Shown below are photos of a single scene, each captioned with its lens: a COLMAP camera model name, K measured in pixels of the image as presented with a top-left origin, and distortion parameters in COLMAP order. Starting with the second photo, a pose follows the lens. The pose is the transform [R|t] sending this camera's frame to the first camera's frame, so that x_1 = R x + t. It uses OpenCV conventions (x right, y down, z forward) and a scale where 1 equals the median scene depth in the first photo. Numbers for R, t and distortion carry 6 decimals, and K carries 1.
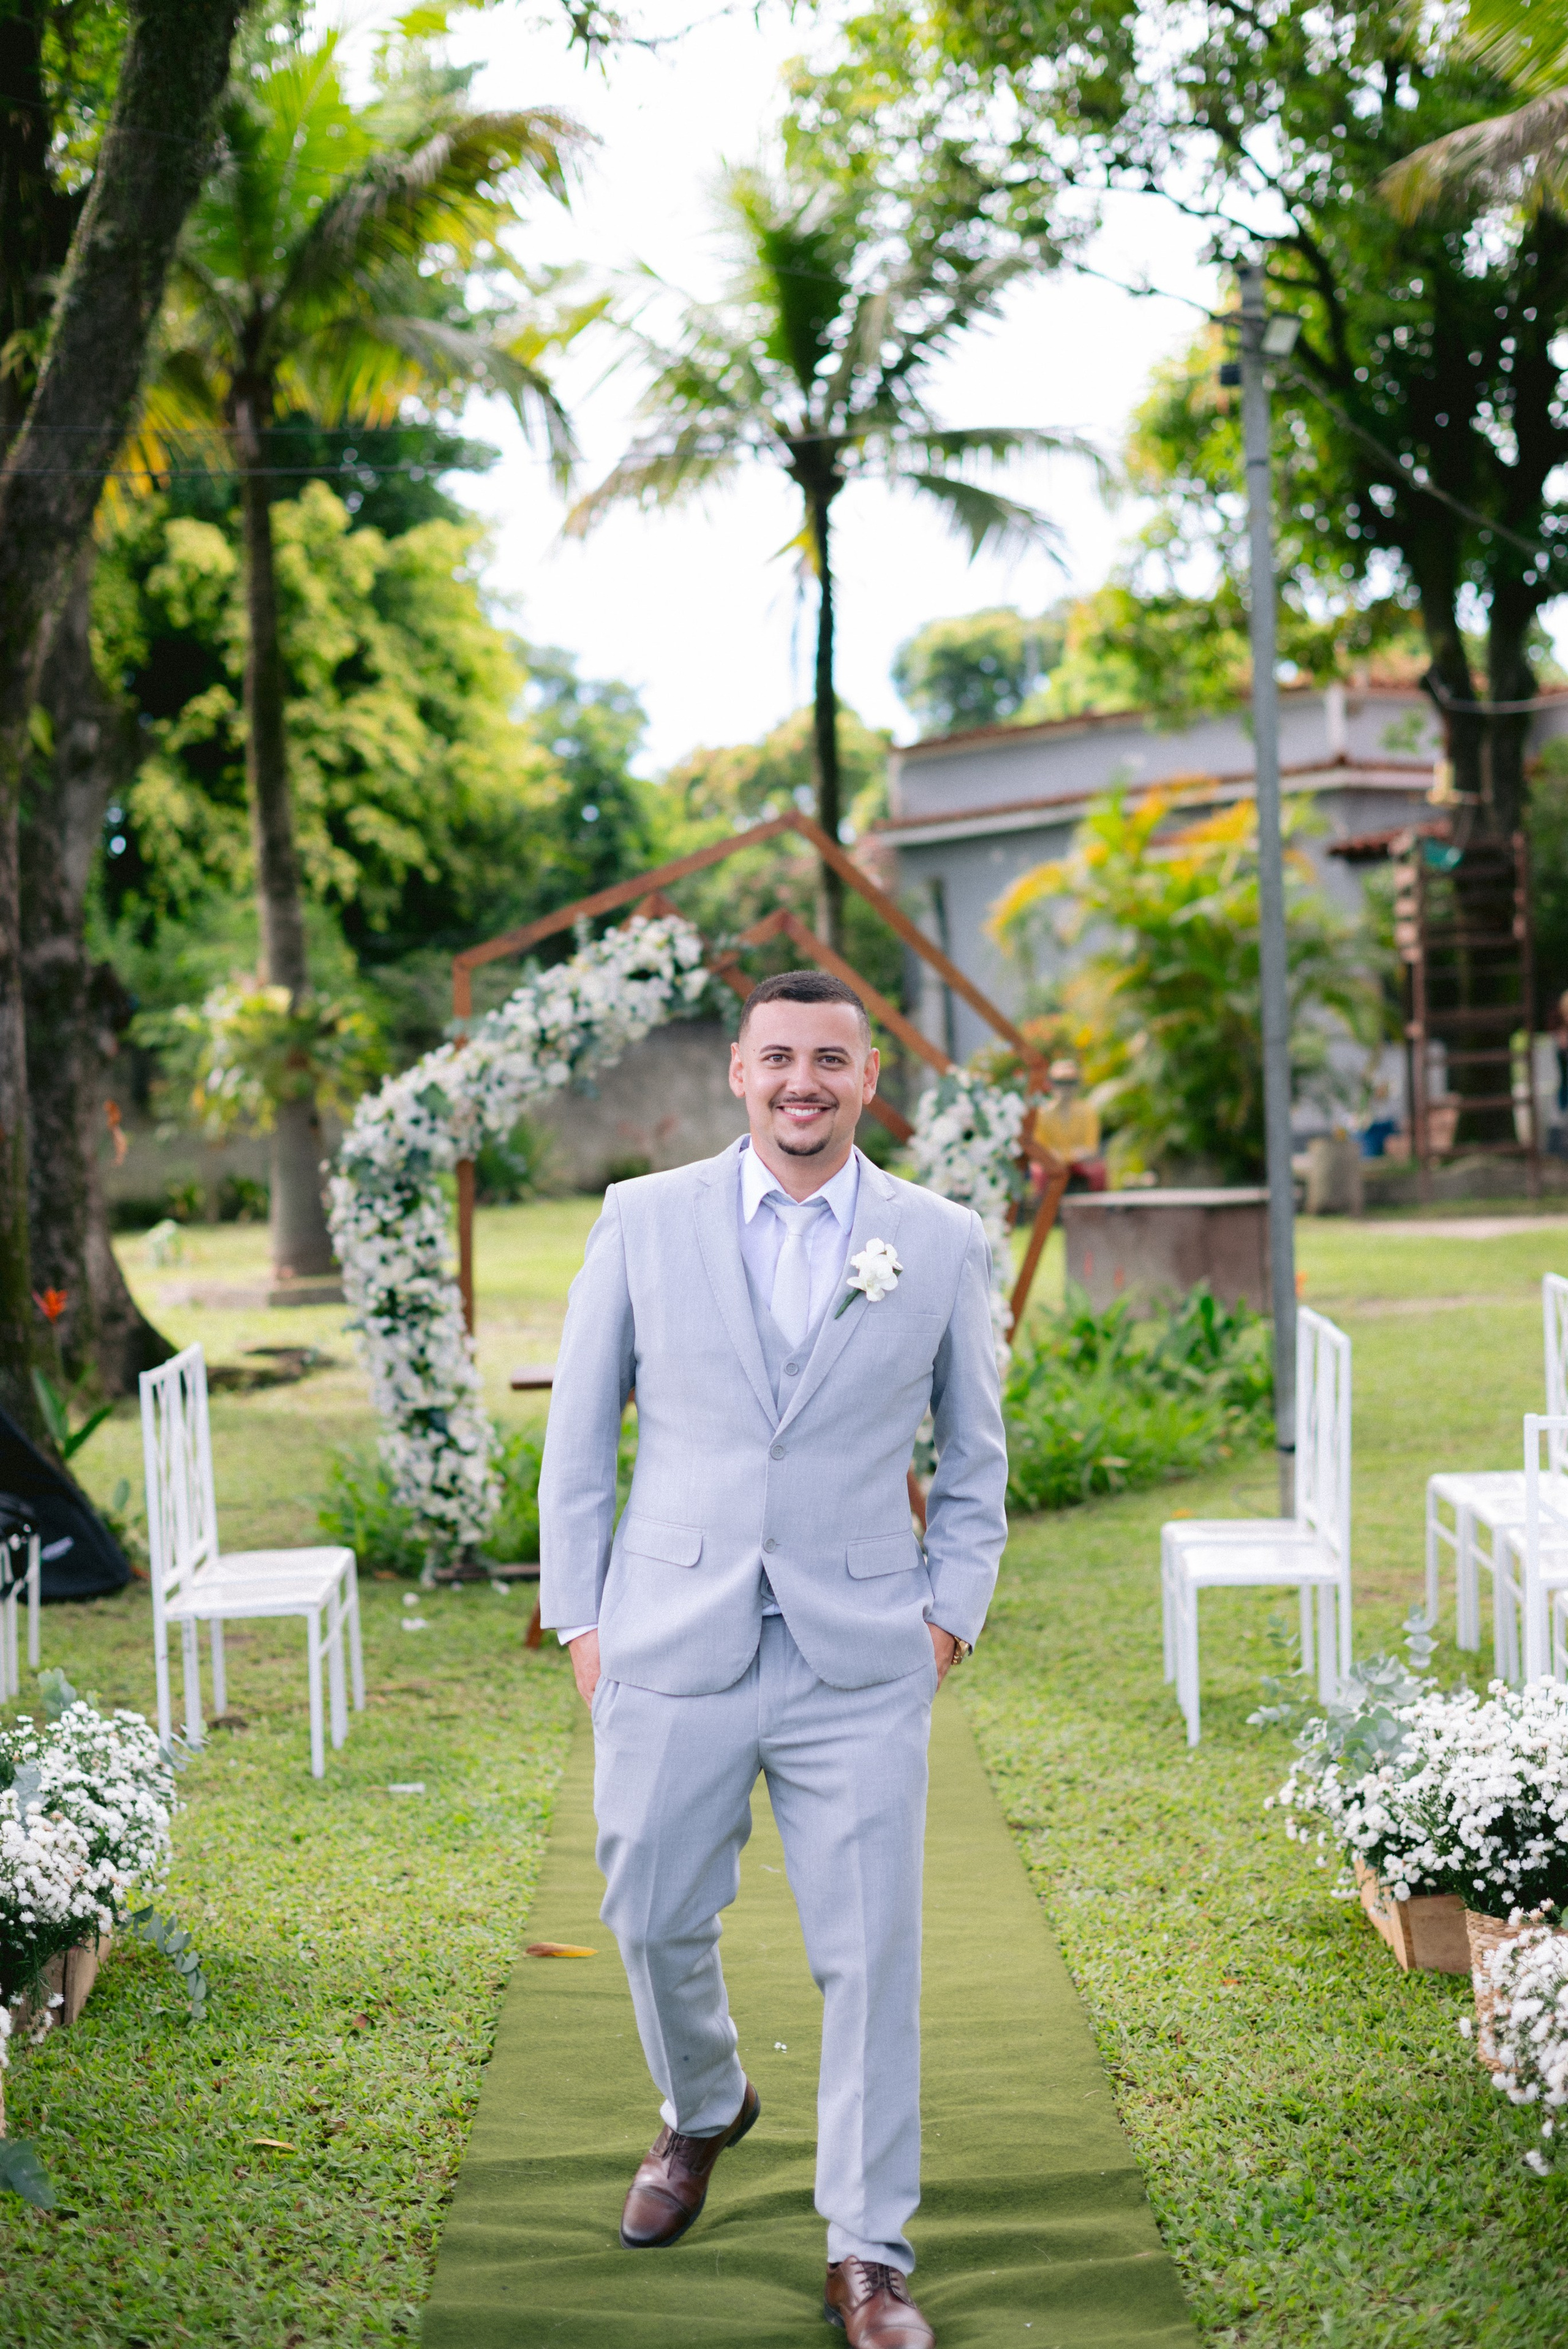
lens RADIAL K [[3621.1, 0, 806.6], [0, 3621.1, 1096.9], [0, 0, 1]] dist [-0.007409, 0.059630]
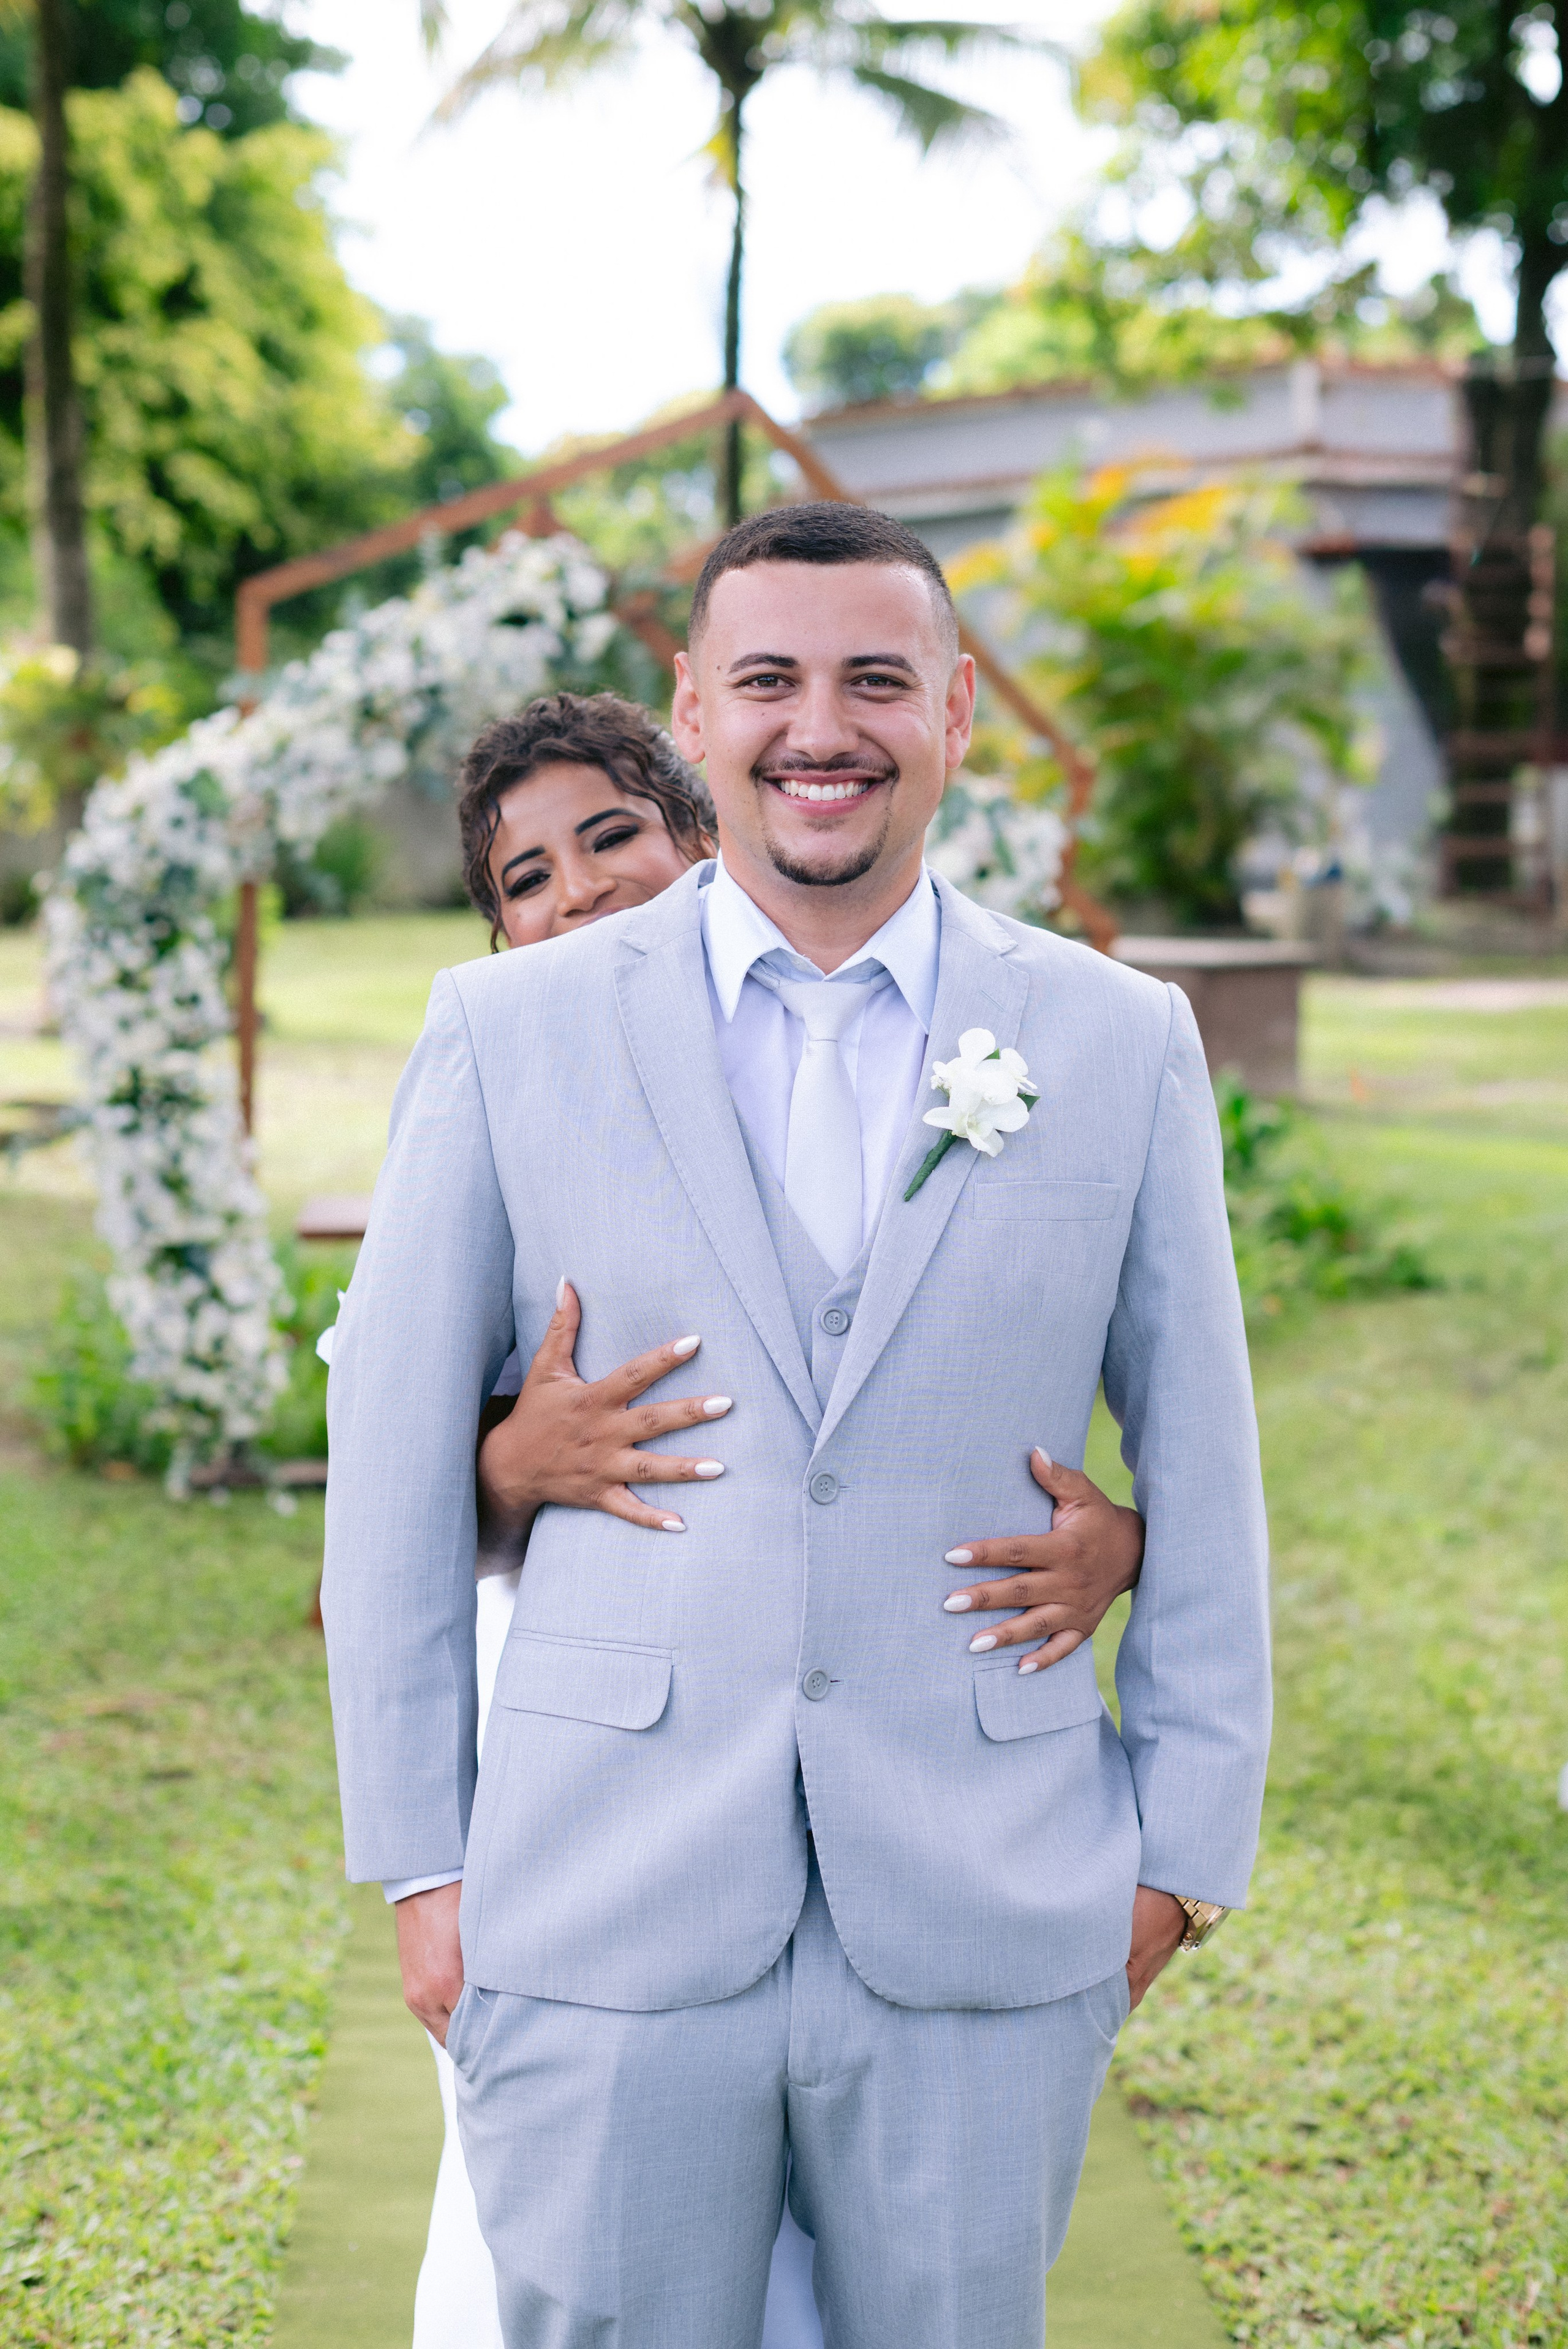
lens RADIAL K [[3615.4, 0, 797.1], [0, 3615.4, 1080.1], [0, 0, 1]] dist [-0.004272, 0.057413]
pose [[0.998505, 0.035834, 0.041274, -0.017372], [-0.038784, 0.996574, 0.073046, 0.000867], [-0.038515, -0.074538, 0.996474, 0.306642]]
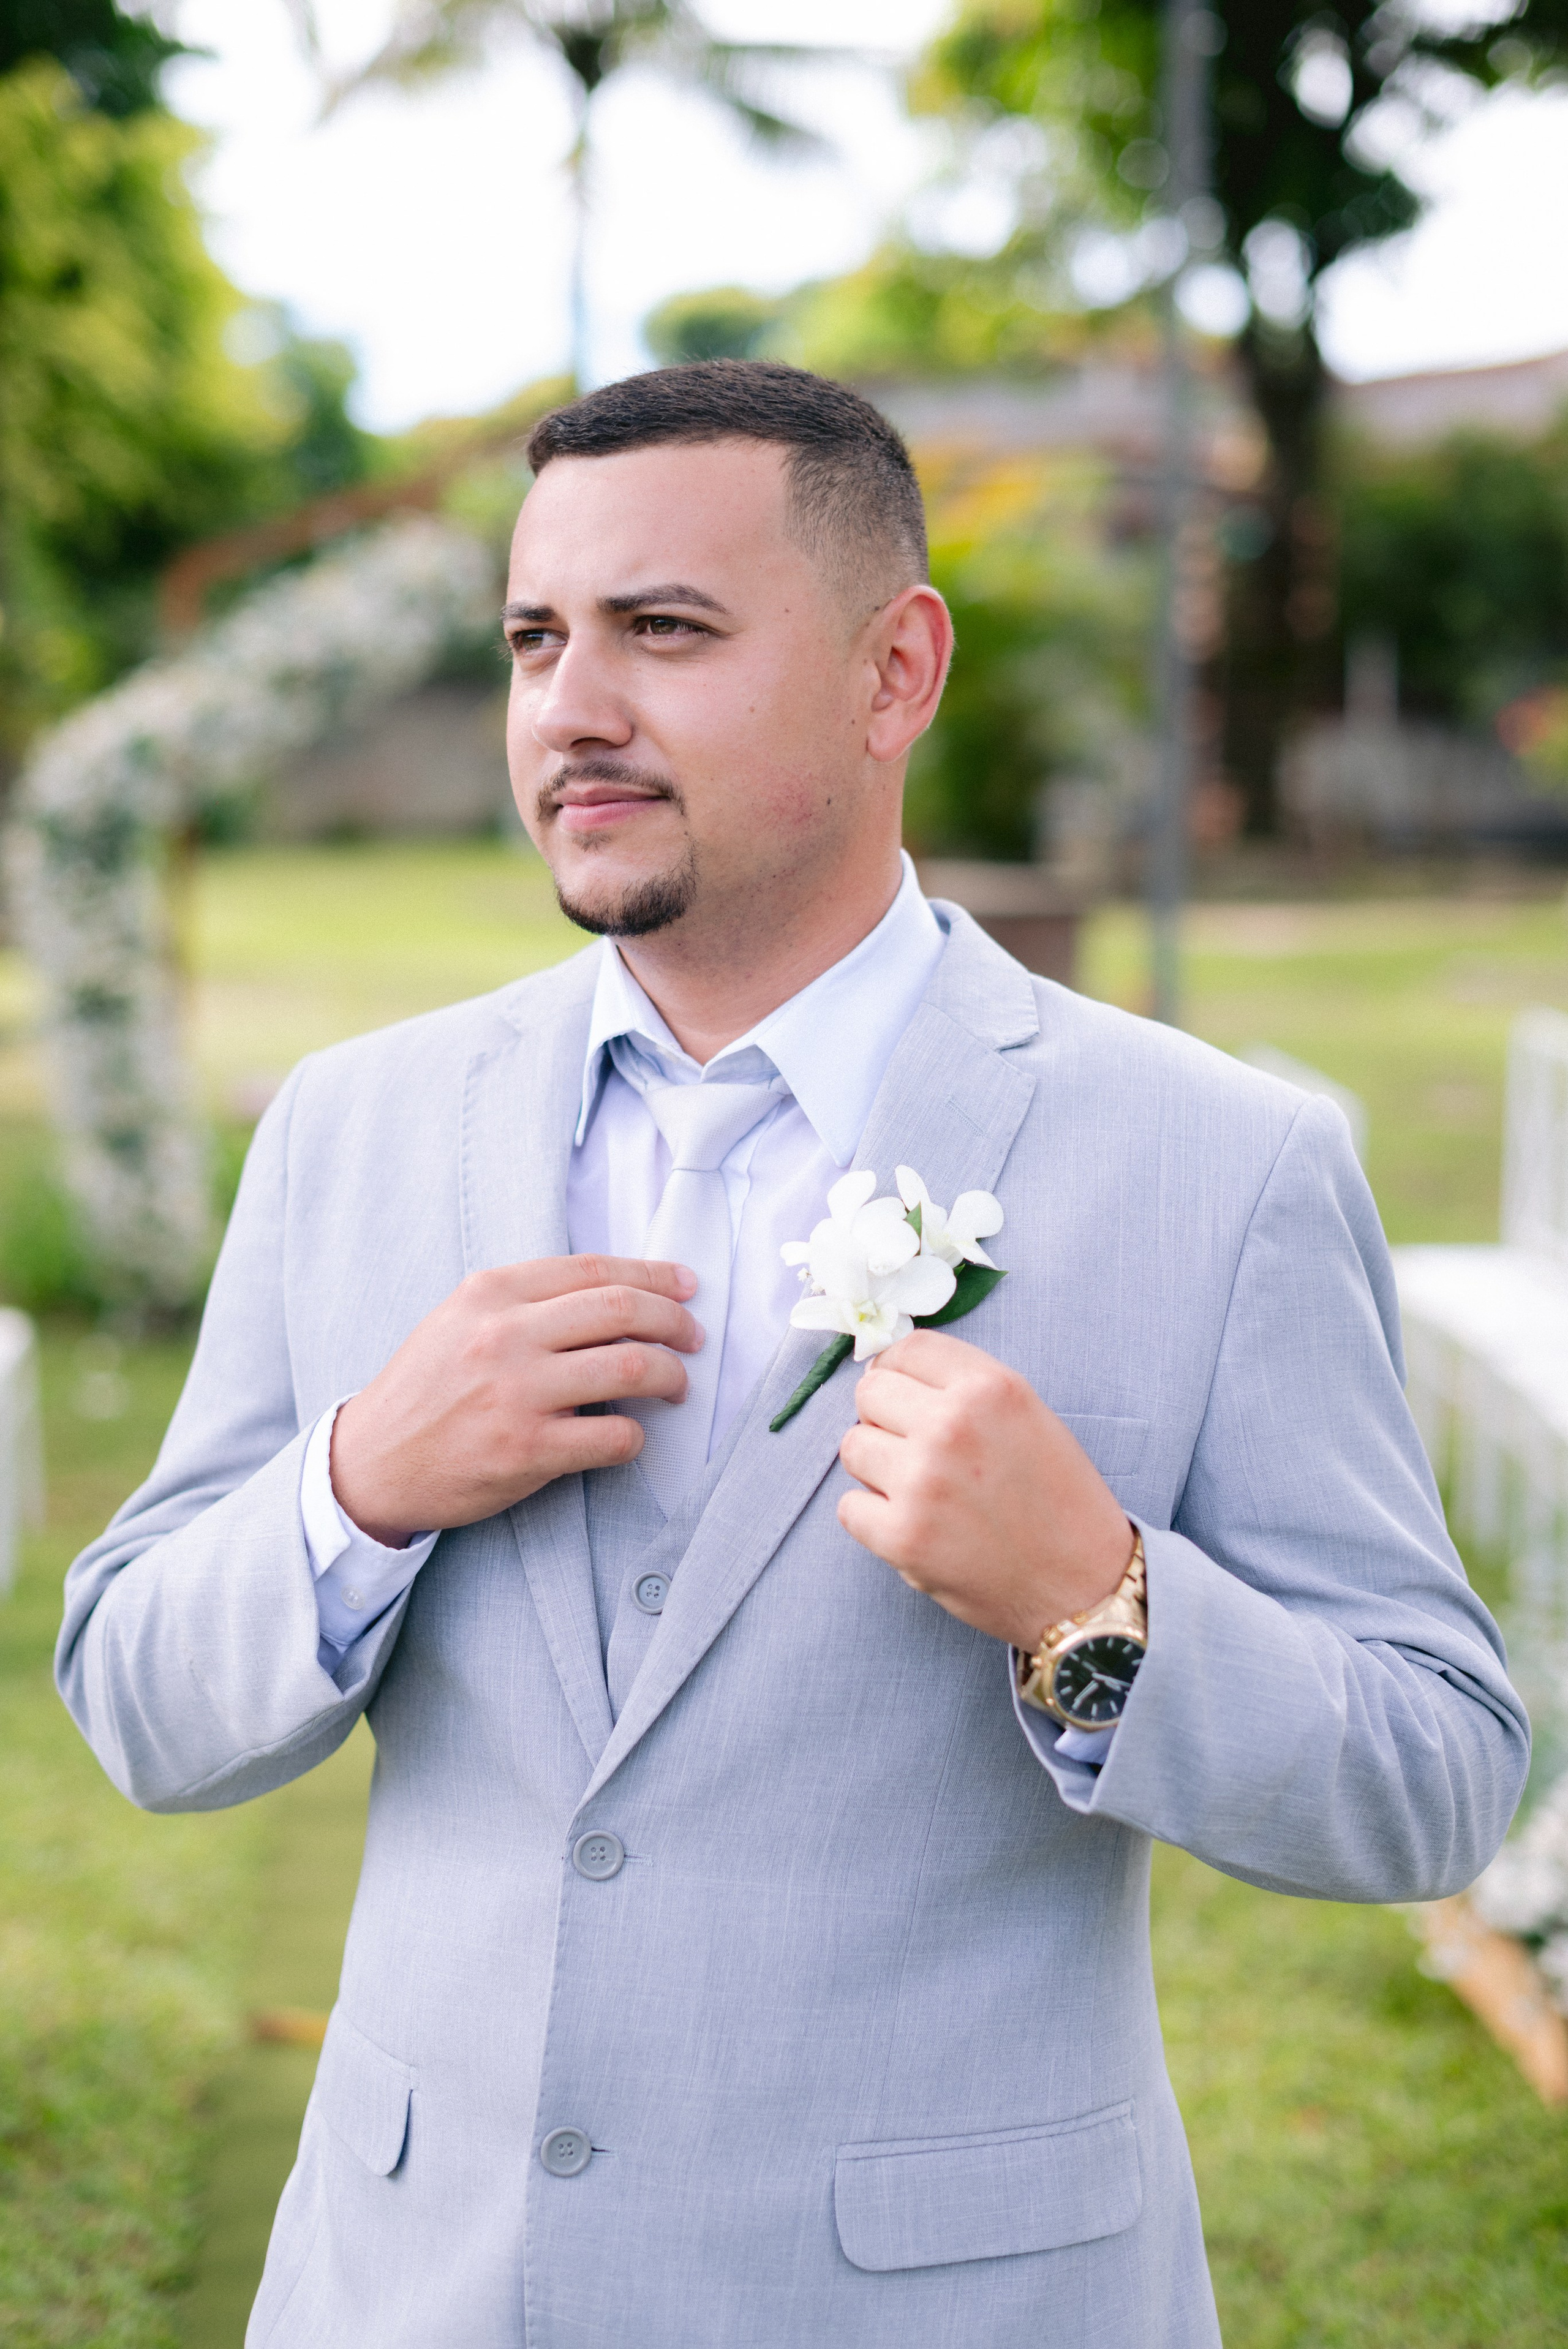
lens RADIAL K [[3461.0, 0, 807.9], [0, 3461.0, 1098.7], [0, 0, 1]] dist [-0.012279, 0.064201]
pose [[0.995273, 0.037993, 0.089372, -0.020999], [-0.046400, 0.994495, 0.093953, 0.000076], [-0.085311, -0.097656, 0.991557, 0.210886]]
